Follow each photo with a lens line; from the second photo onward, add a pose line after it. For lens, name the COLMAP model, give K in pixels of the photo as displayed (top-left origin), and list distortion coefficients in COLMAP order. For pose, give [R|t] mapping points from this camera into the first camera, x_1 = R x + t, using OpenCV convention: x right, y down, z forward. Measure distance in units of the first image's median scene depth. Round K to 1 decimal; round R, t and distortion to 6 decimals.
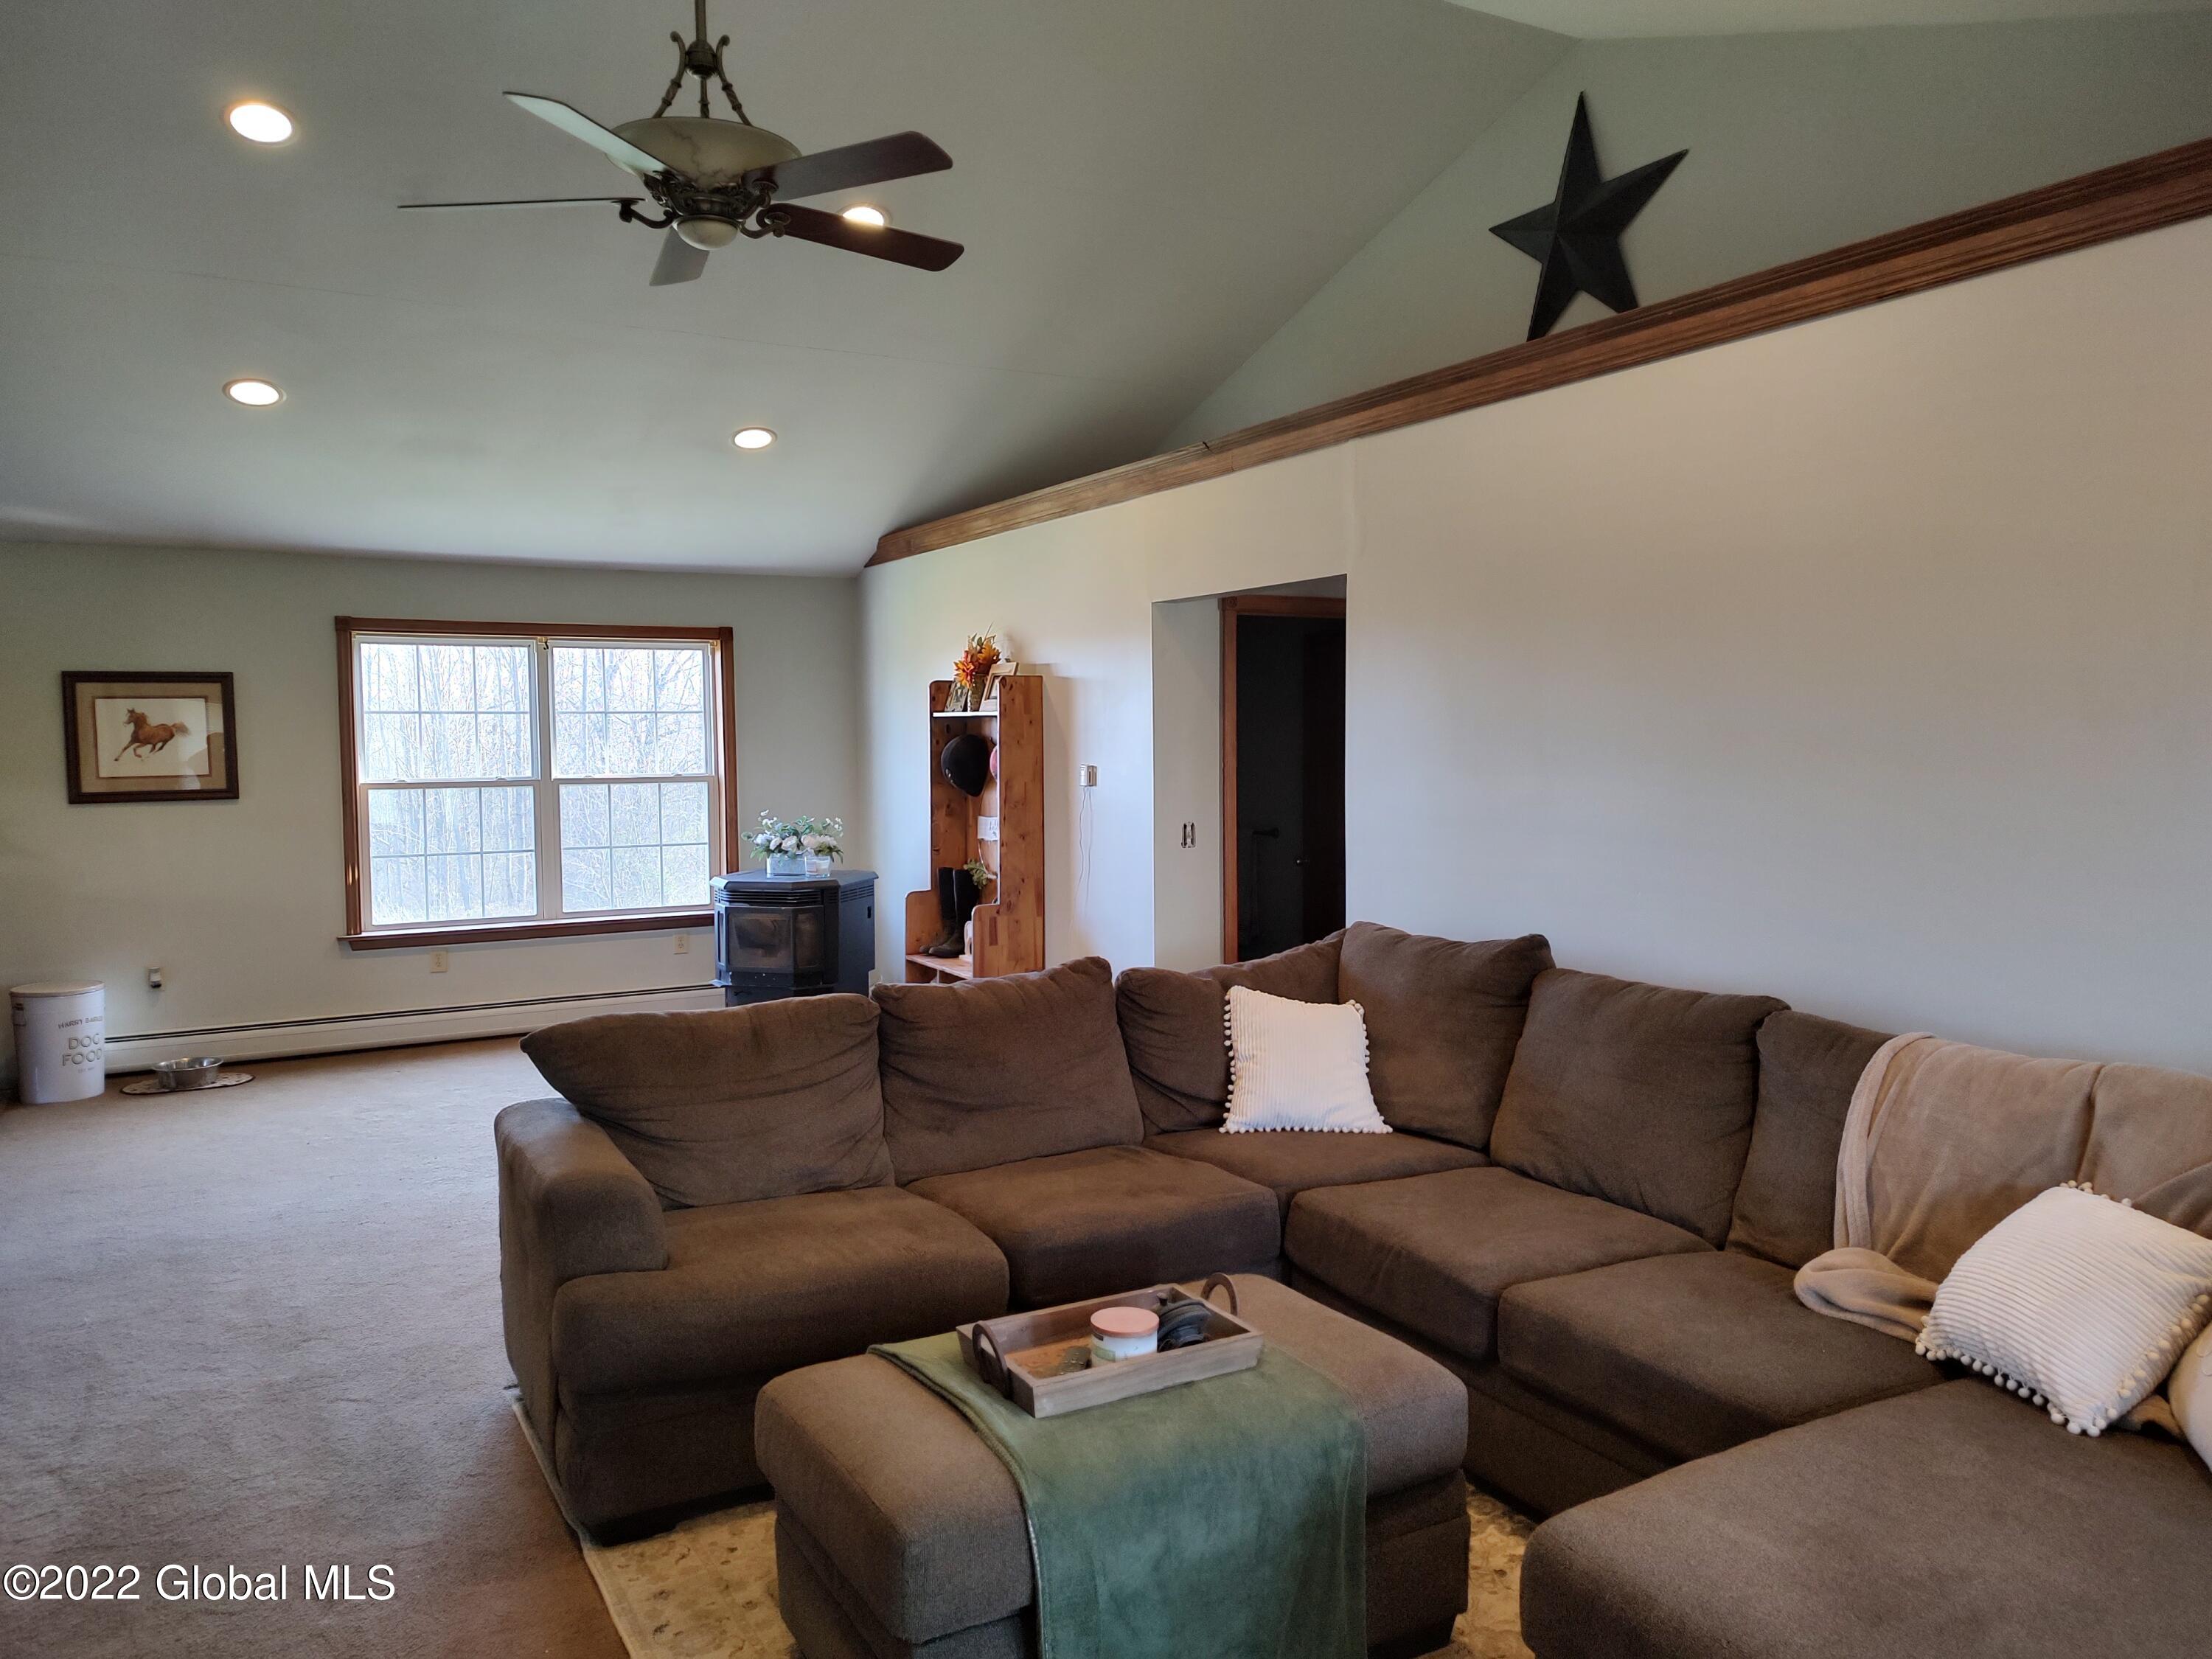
lens RADIAL K [[1561.4, 0, 1110.5], [0, 1561.4, 834.7], [0, 0, 1]] dist [0.031438, -0.028274]
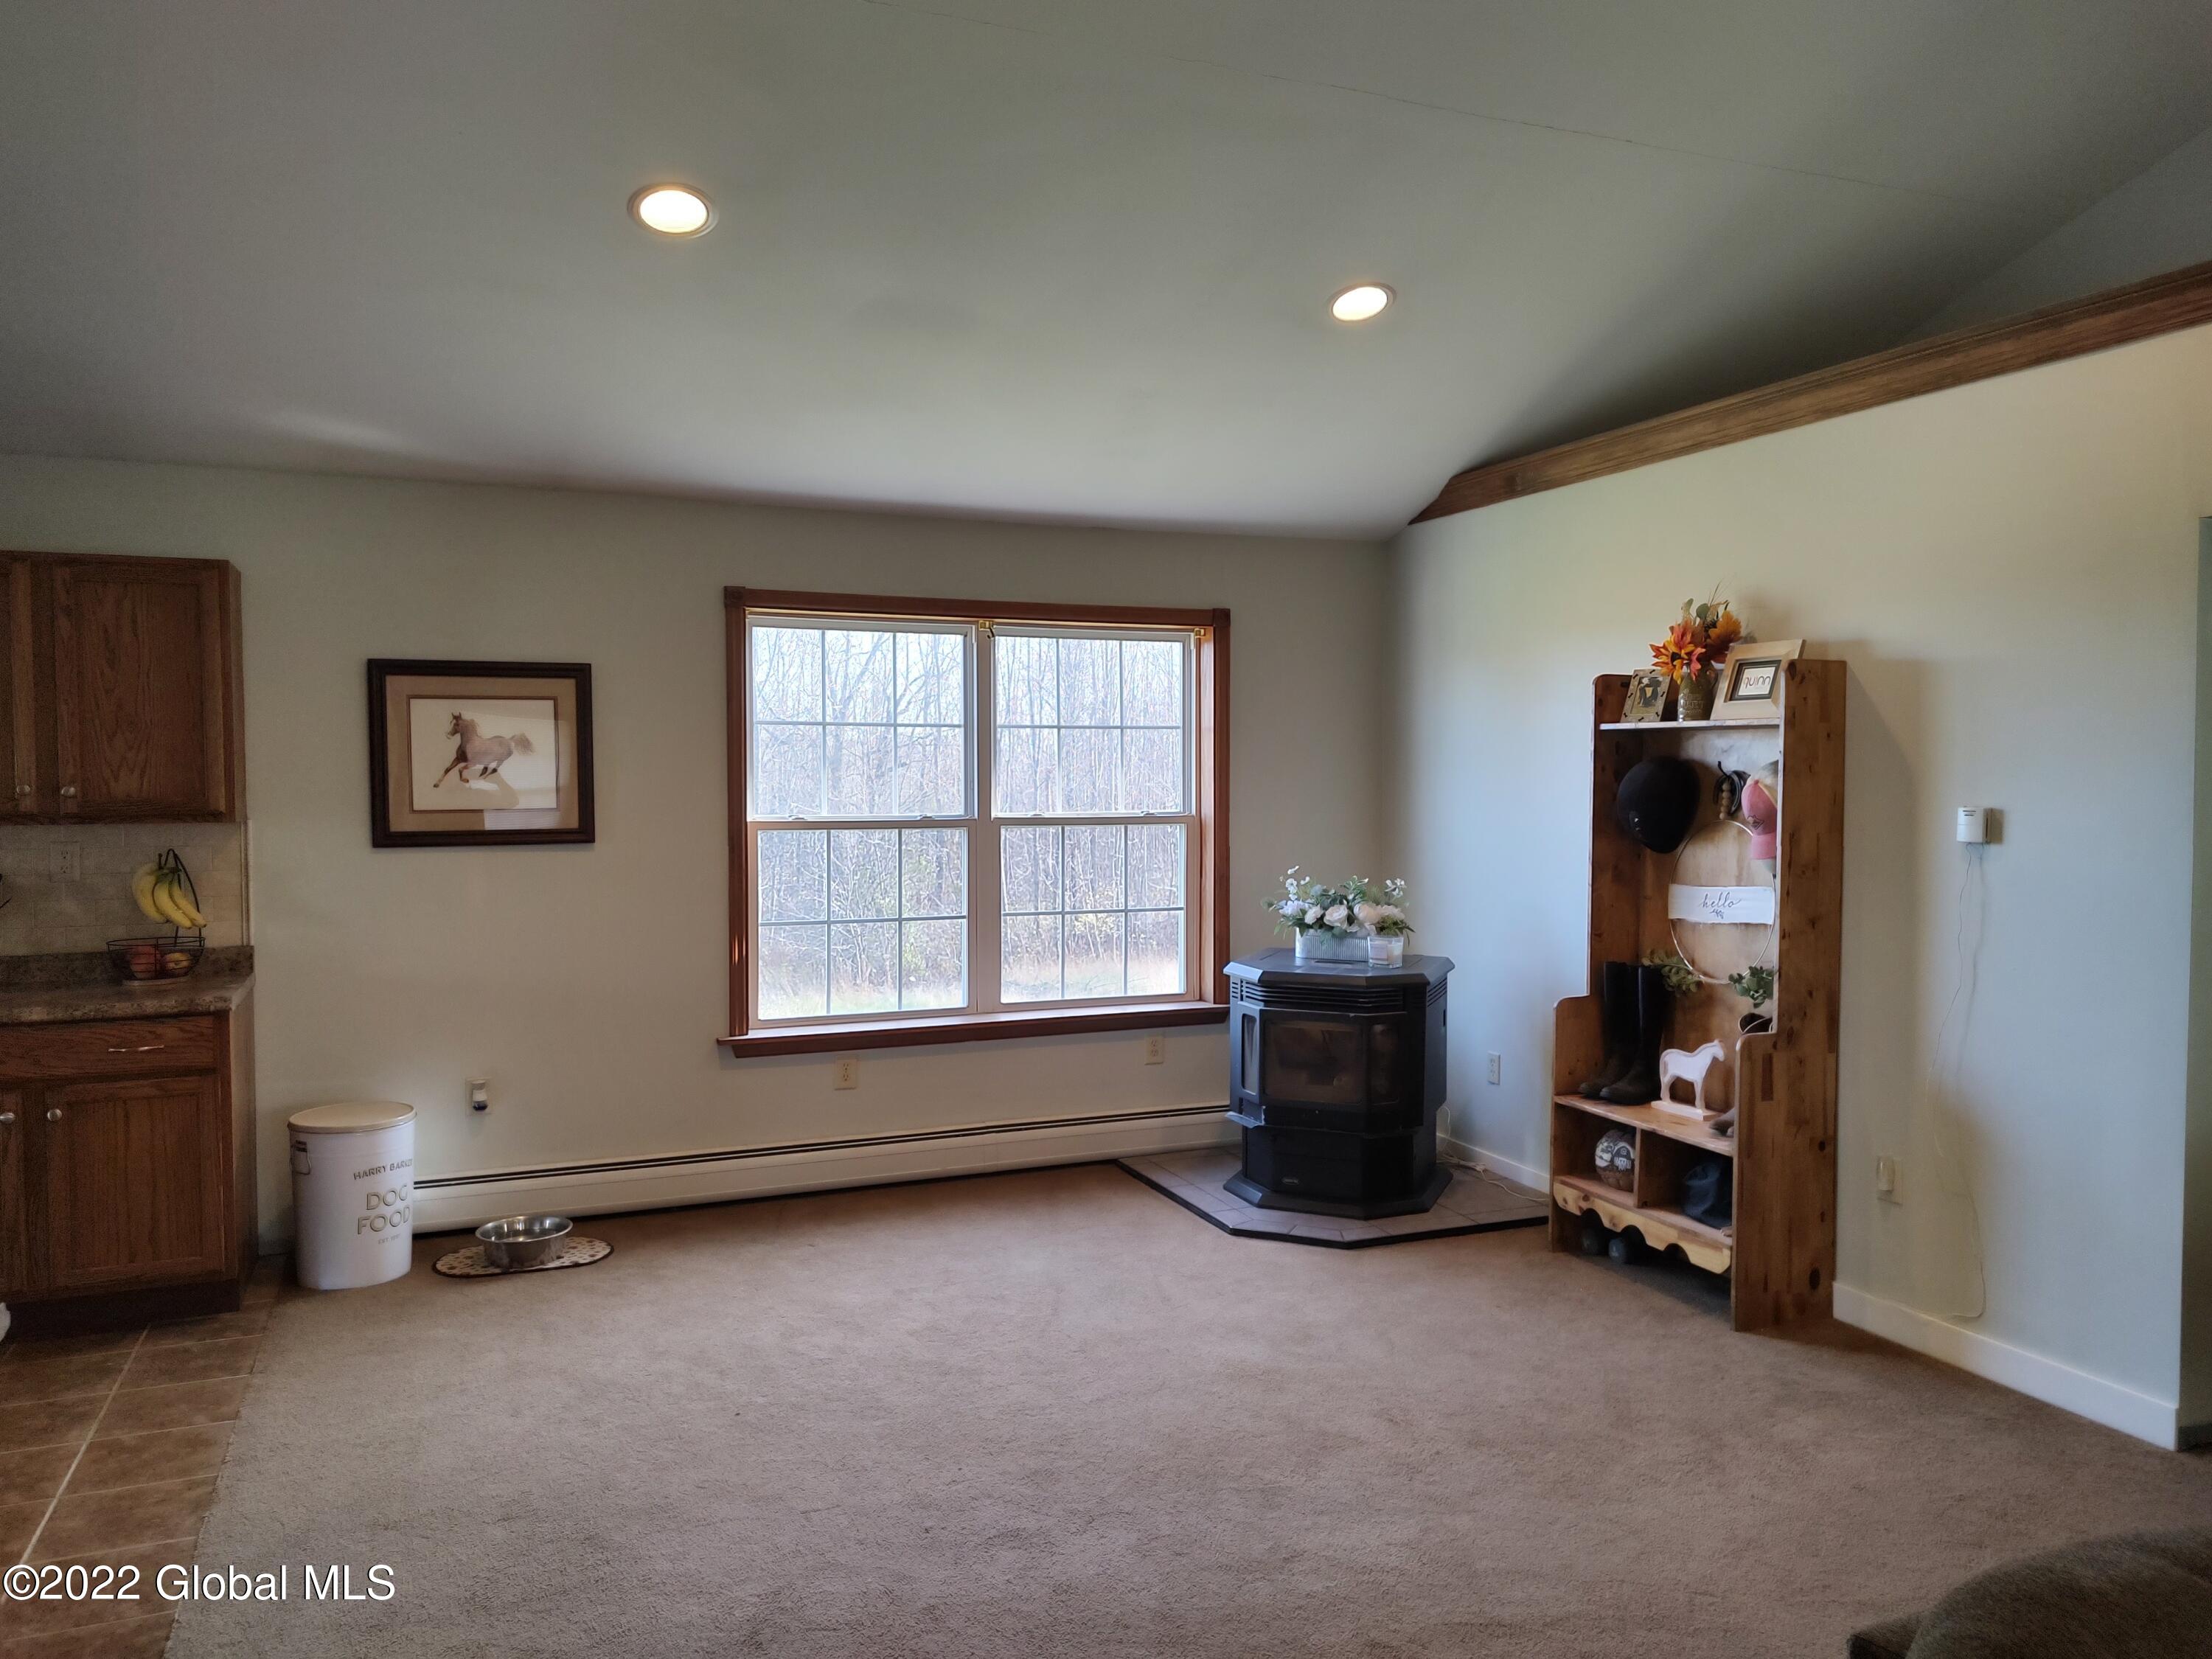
lens RADIAL K [[1561.4, 0, 1104.9], [0, 1561.4, 837.5], [0, 0, 1]] dist [0.031438, -0.028274]
pose [[0.991911, 0.013224, -0.126244, -0.232806], [-0.016135, 0.999626, -0.022069, -0.012817], [0.125905, 0.023928, 0.991754, 0.323308]]
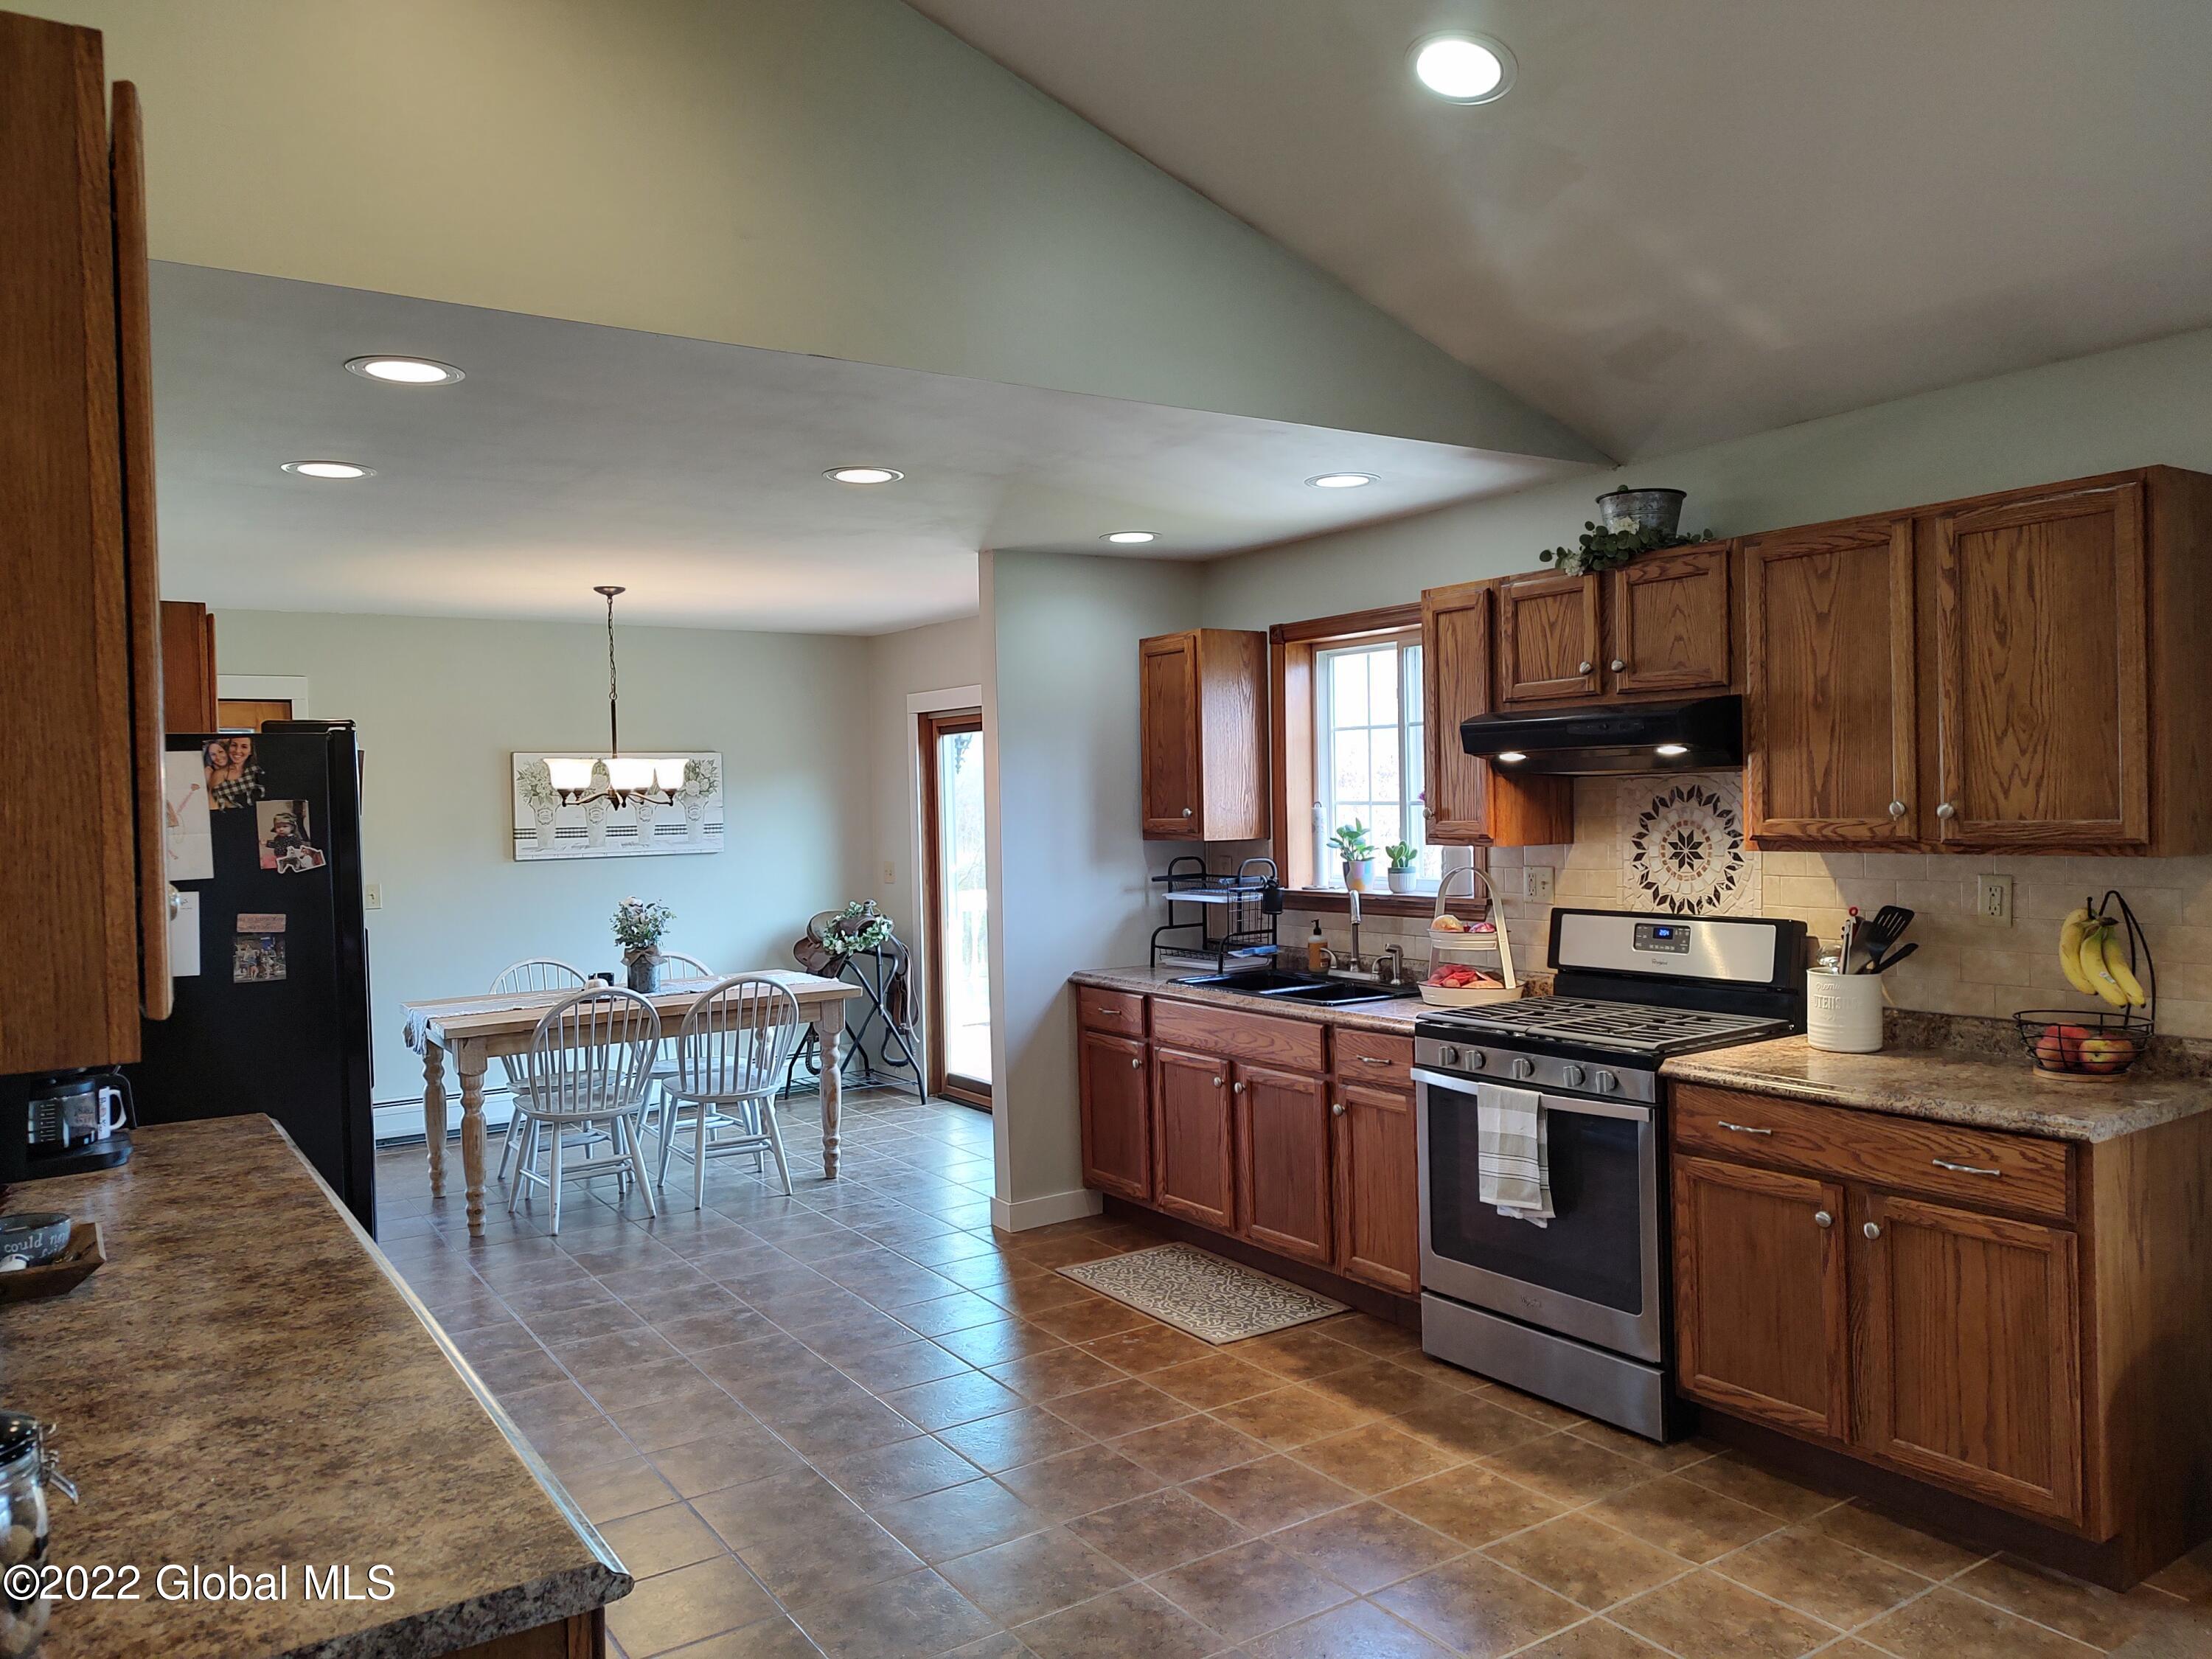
lens RADIAL K [[1561.4, 0, 1102.3], [0, 1561.4, 828.7], [0, 0, 1]] dist [0.031438, -0.028274]
pose [[0.054843, 0.024568, -0.998193, -0.254532], [-0.042897, 0.998832, 0.022226, -0.031807], [0.997573, 0.041600, 0.055833, 0.595640]]
